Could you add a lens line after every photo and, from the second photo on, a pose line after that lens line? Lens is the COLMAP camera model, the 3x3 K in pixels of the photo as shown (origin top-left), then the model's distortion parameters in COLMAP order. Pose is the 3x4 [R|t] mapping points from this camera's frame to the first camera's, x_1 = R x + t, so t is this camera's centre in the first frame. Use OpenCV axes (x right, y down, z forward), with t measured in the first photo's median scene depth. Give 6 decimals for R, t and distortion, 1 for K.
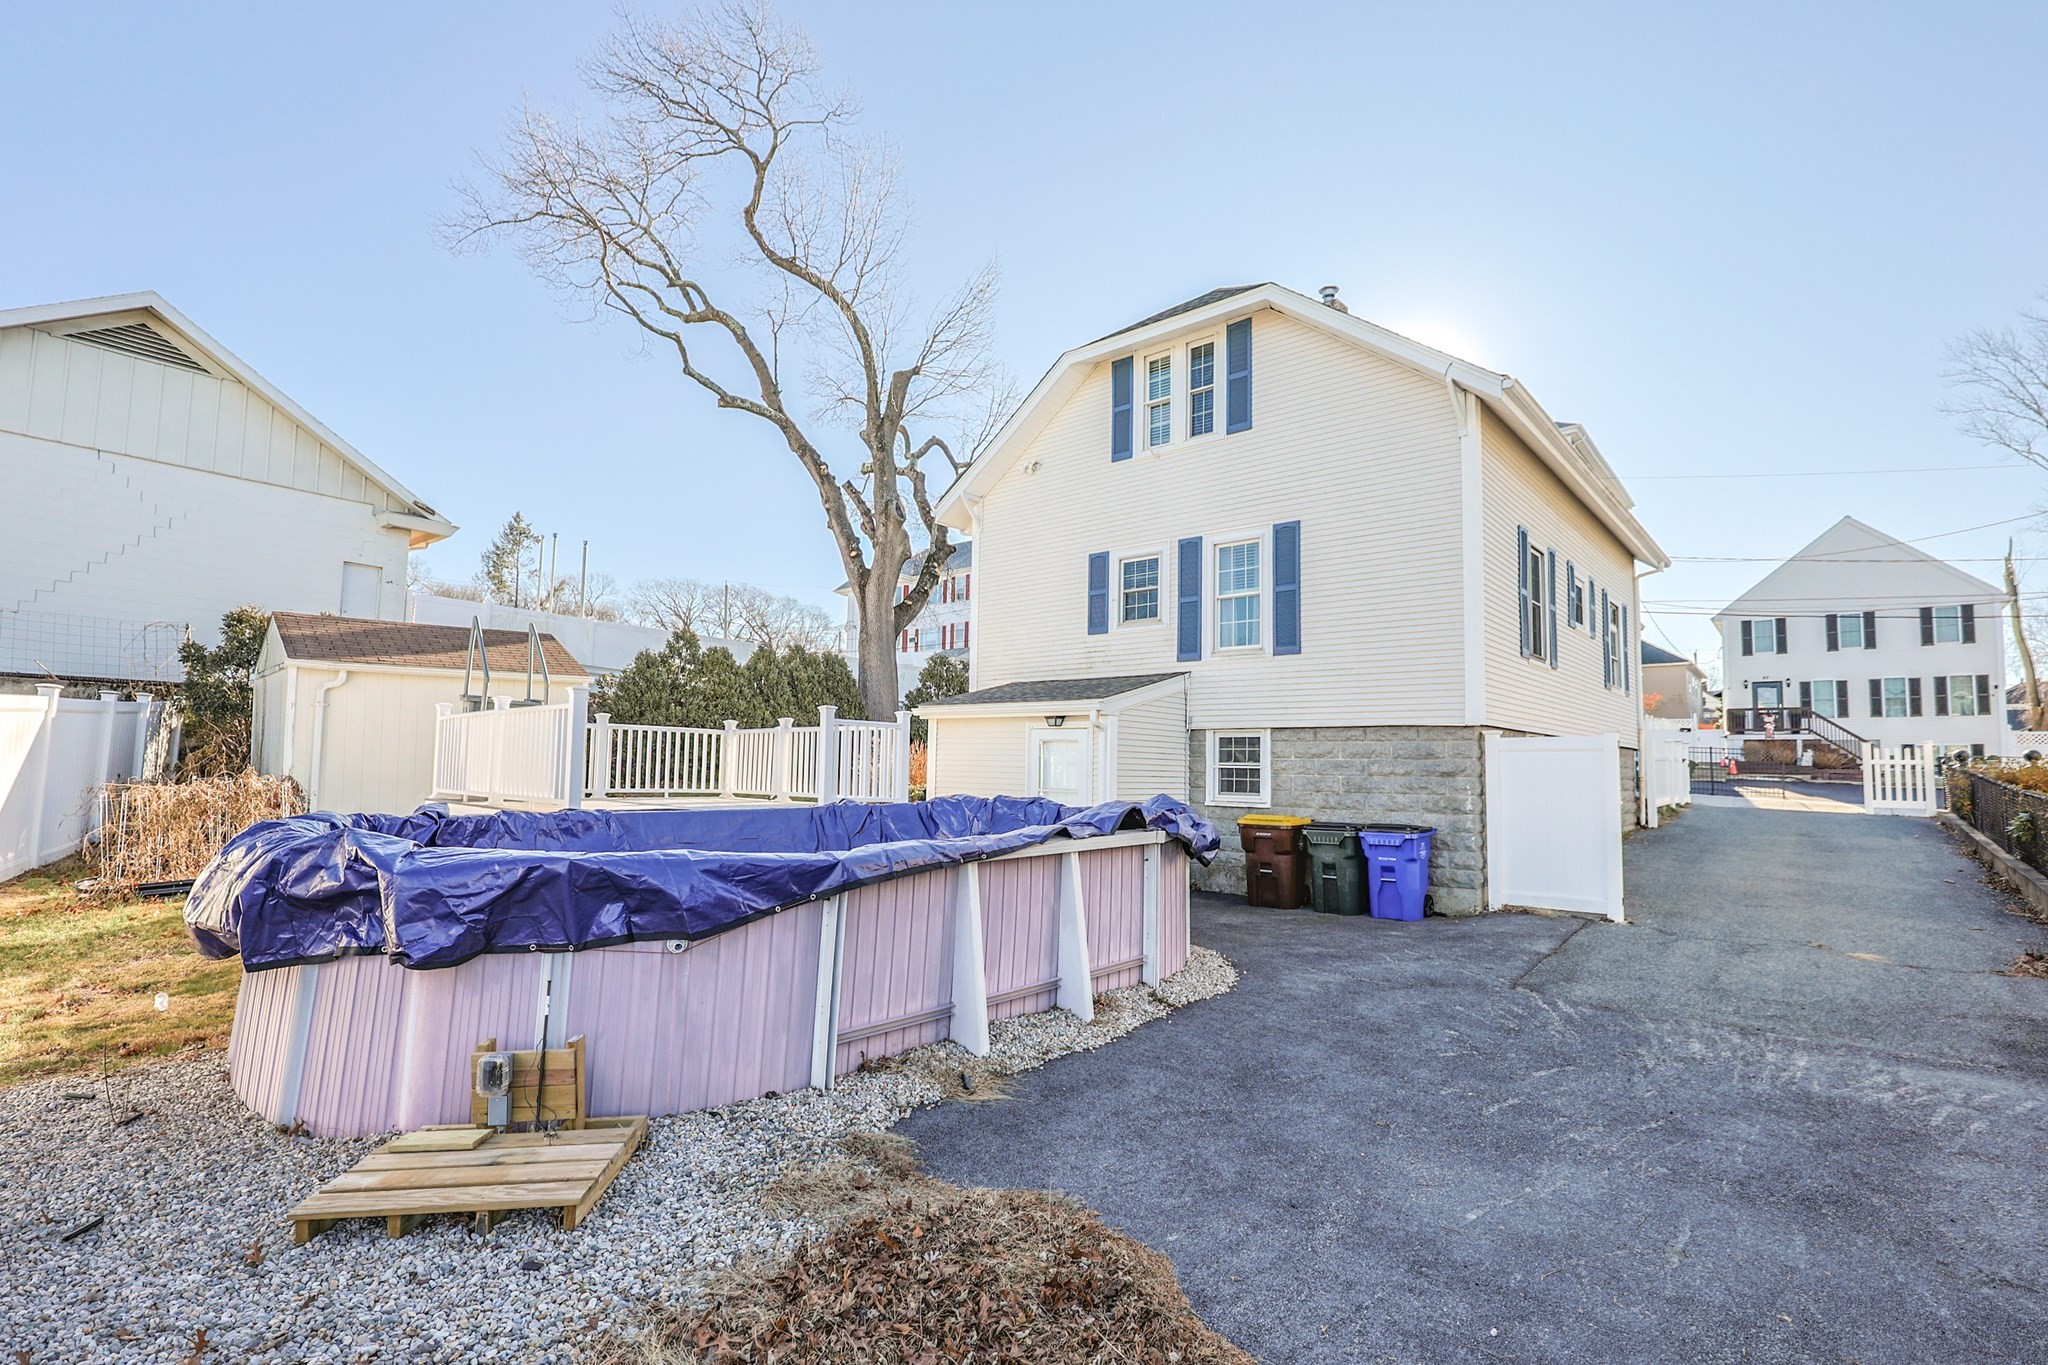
lens RADIAL K [[958.7, 0, 1024.0], [0, 958.7, 682.5], [0, 0, 1]] dist [0.018552, 0.000253]
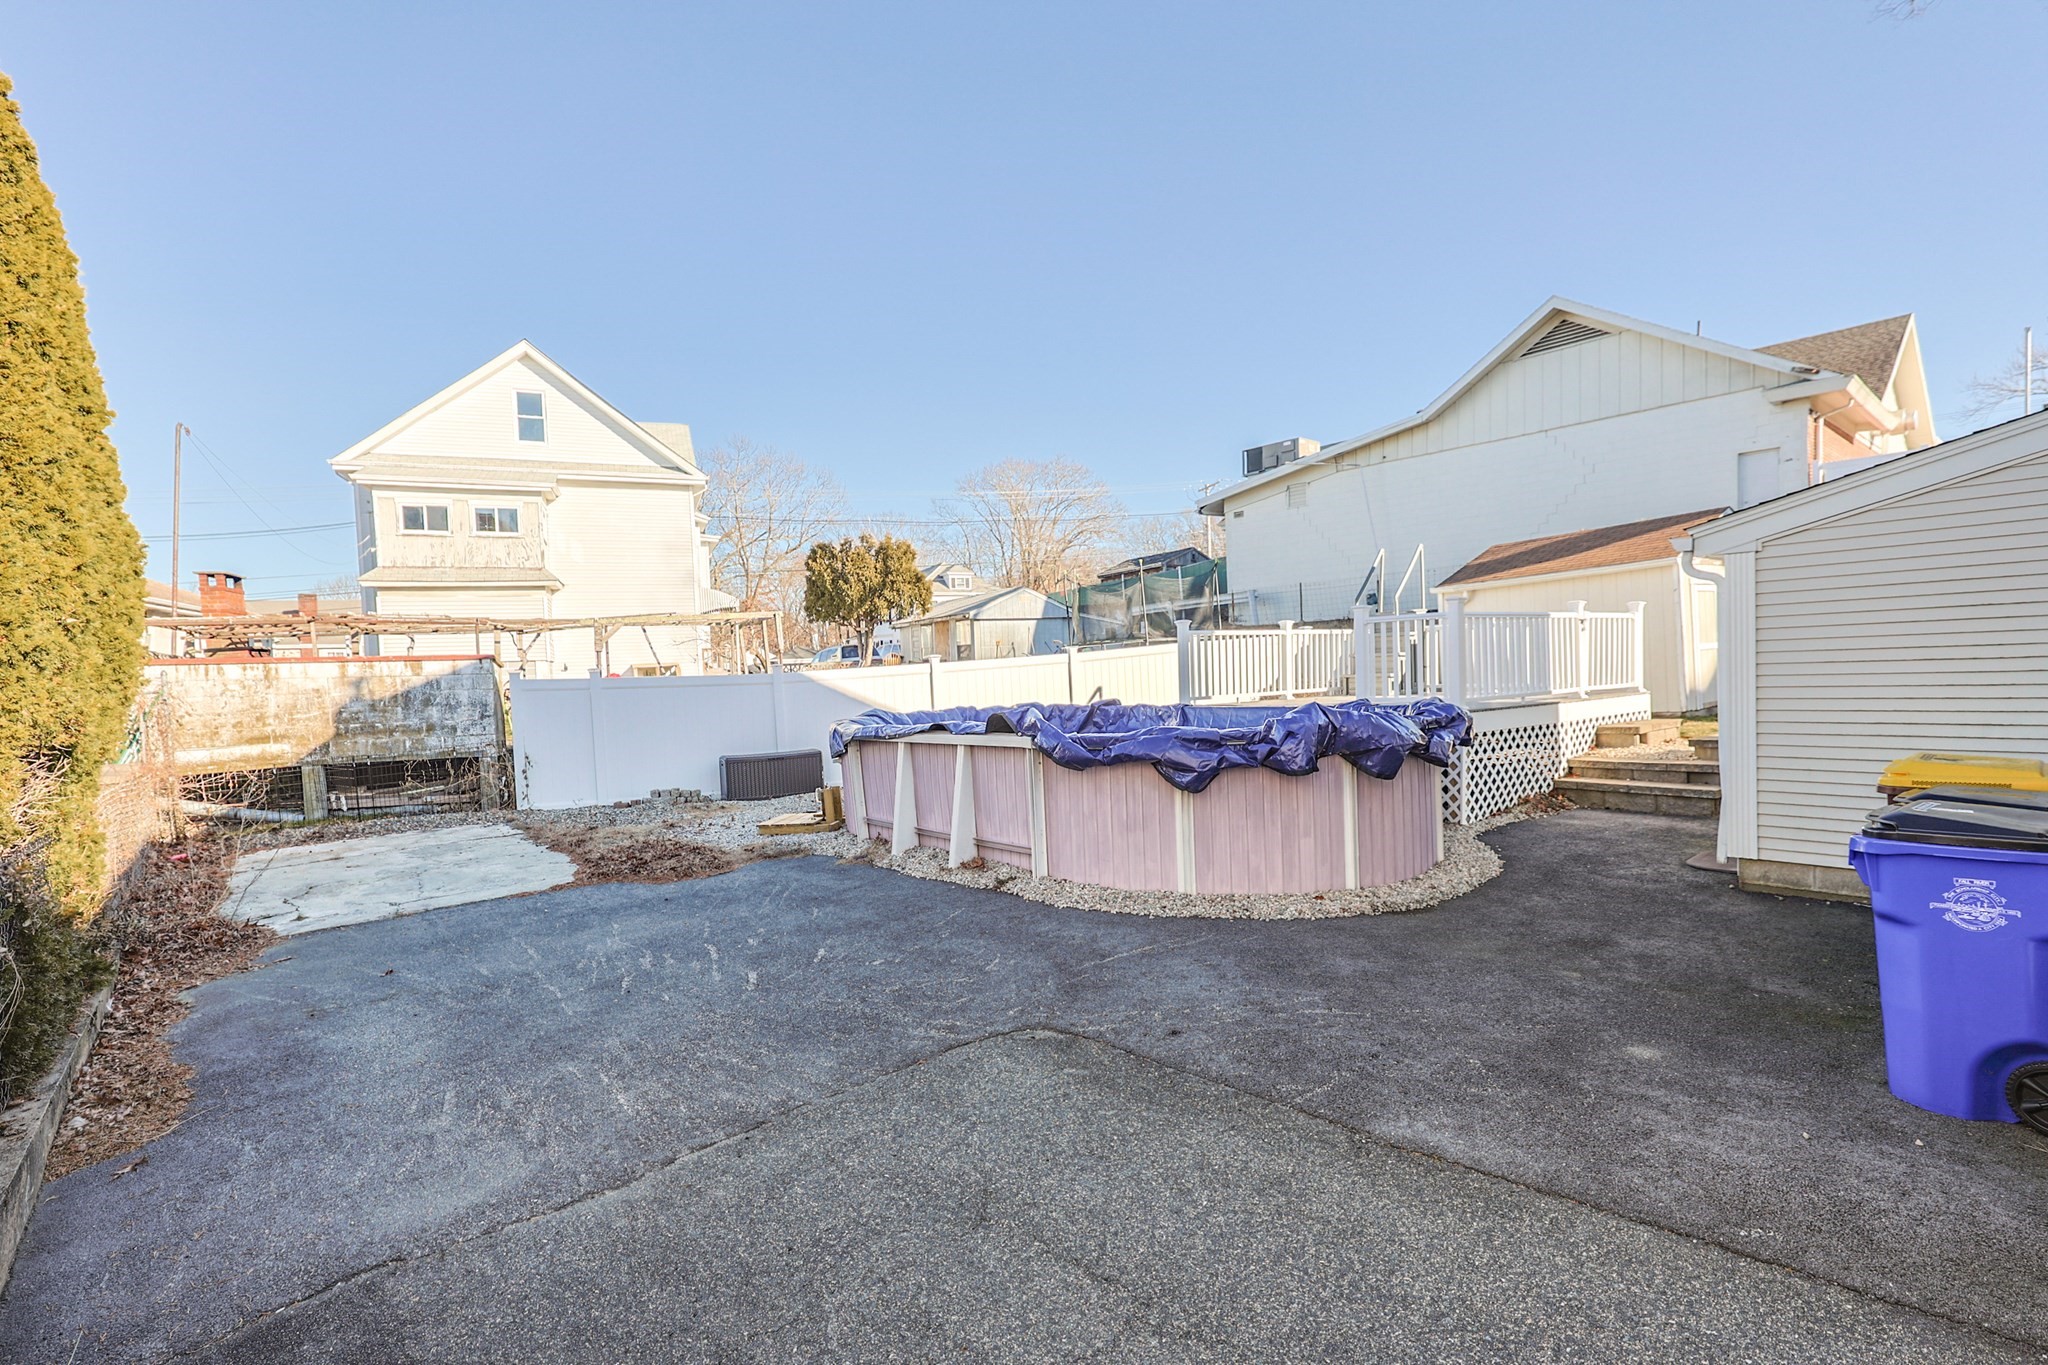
lens RADIAL K [[922.2, 0, 1022.3], [0, 922.2, 703.1], [0, 0, 1]] dist [-0.006496, 0.001021]
pose [[-0.172625, 0.026324, -0.984636, 1.313170], [0.123595, 0.992321, 0.004861, 0.127908], [0.977202, -0.120857, -0.174553, 1.344938]]
